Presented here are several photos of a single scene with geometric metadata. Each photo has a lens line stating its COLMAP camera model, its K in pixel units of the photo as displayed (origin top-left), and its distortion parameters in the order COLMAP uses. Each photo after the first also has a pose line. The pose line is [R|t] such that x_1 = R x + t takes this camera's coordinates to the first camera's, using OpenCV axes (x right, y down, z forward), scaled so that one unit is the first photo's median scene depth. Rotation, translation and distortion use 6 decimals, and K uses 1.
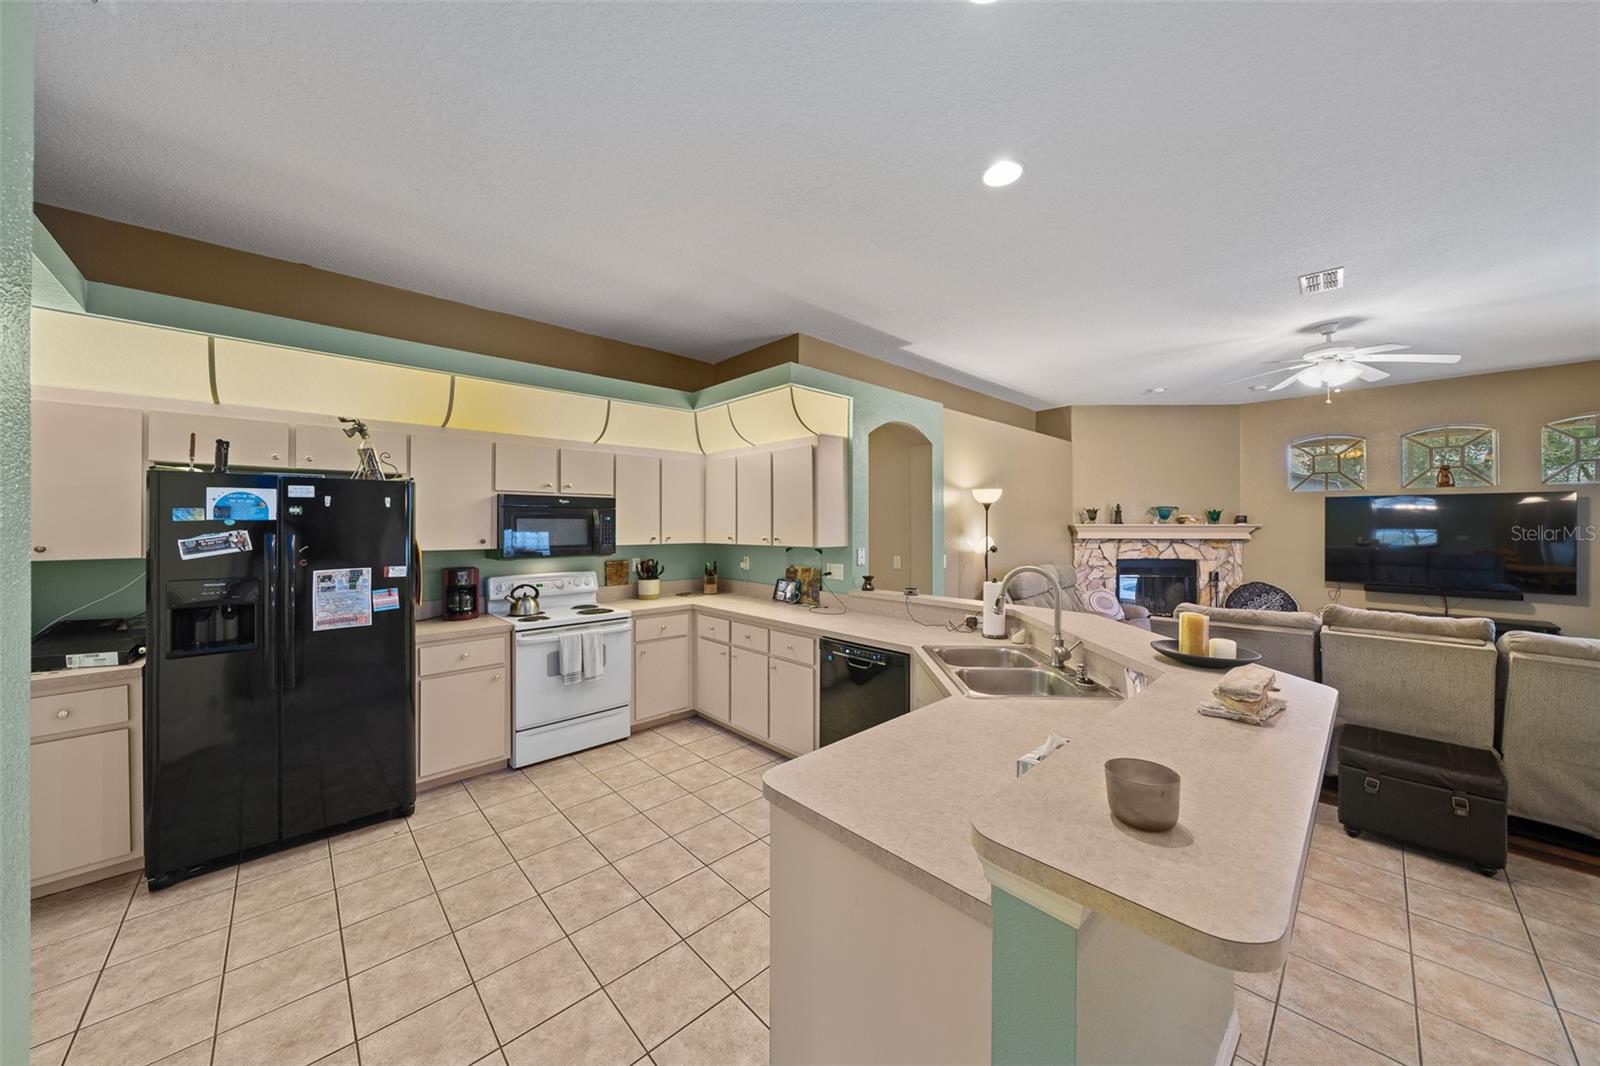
lens RADIAL K [[559.8, 0, 794.6], [0, 559.8, 521.8], [0, 0, 1]] dist [-0.004112, -0.000043]
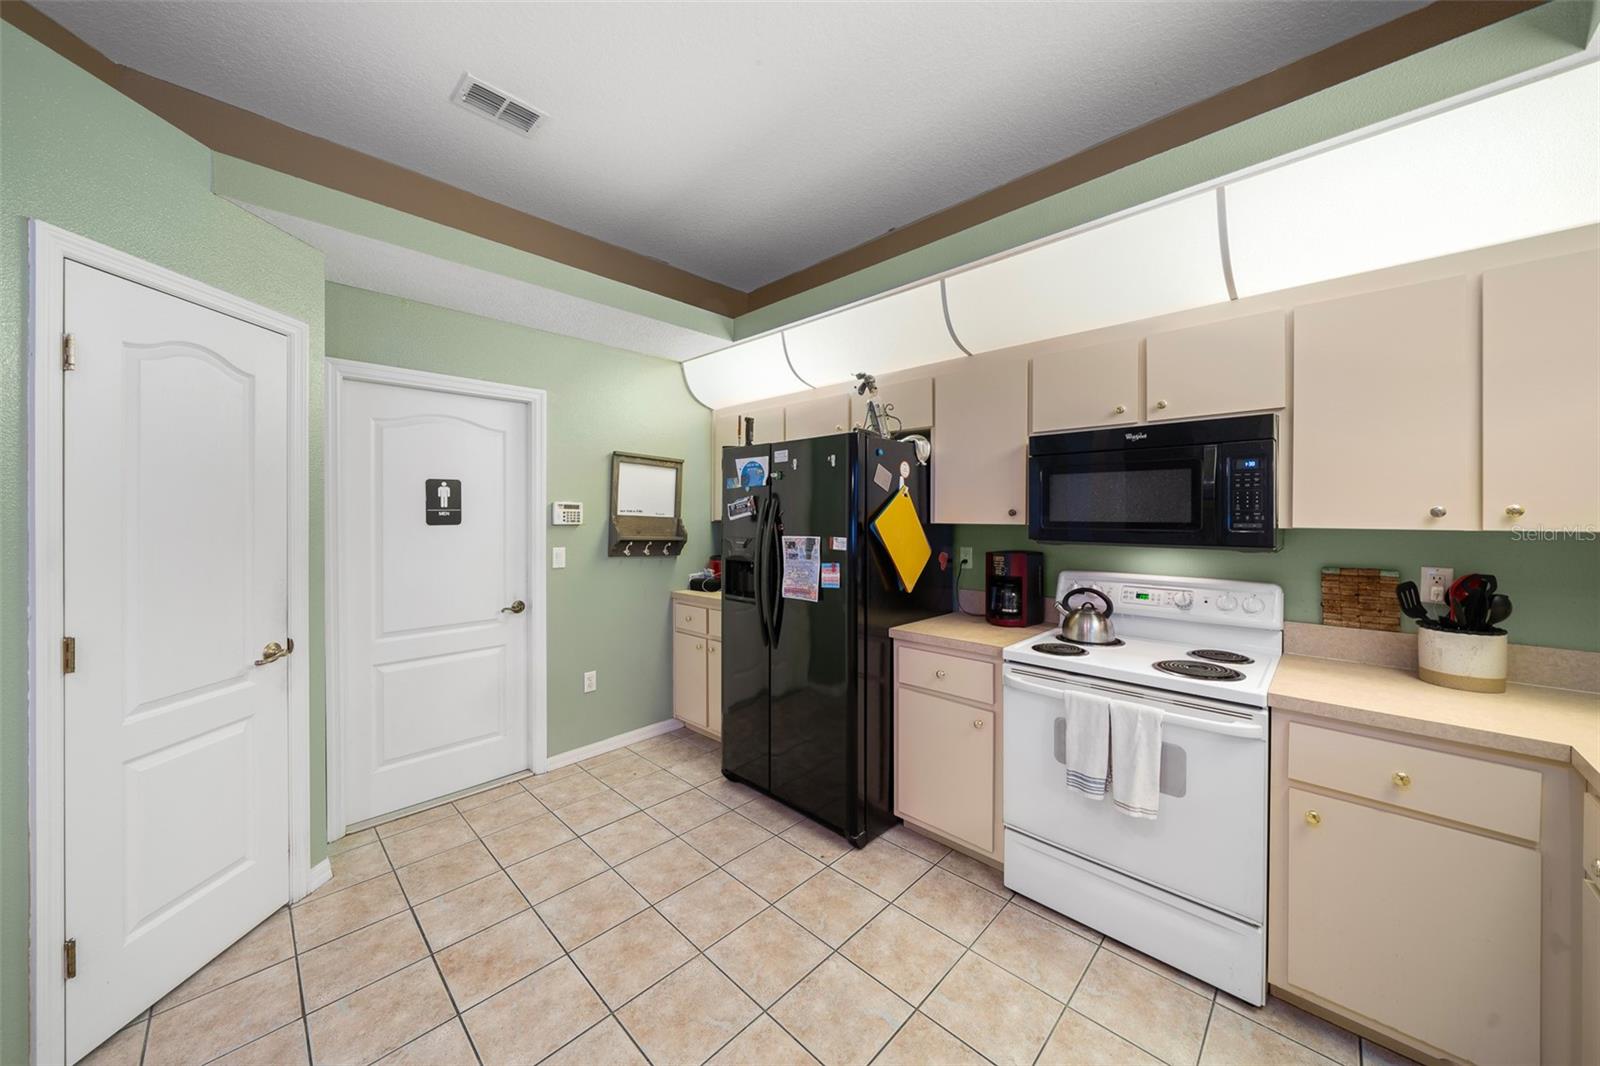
lens RADIAL K [[559.8, 0, 807.0], [0, 559.8, 513.6], [0, 0, 1]] dist [-0.004112, -0.000043]
pose [[0.050635, -0.002032, -0.998715, 0.076811], [0.001496, 0.999997, -0.001958, 0.030894], [0.998716, -0.001394, 0.050638, 0.606582]]
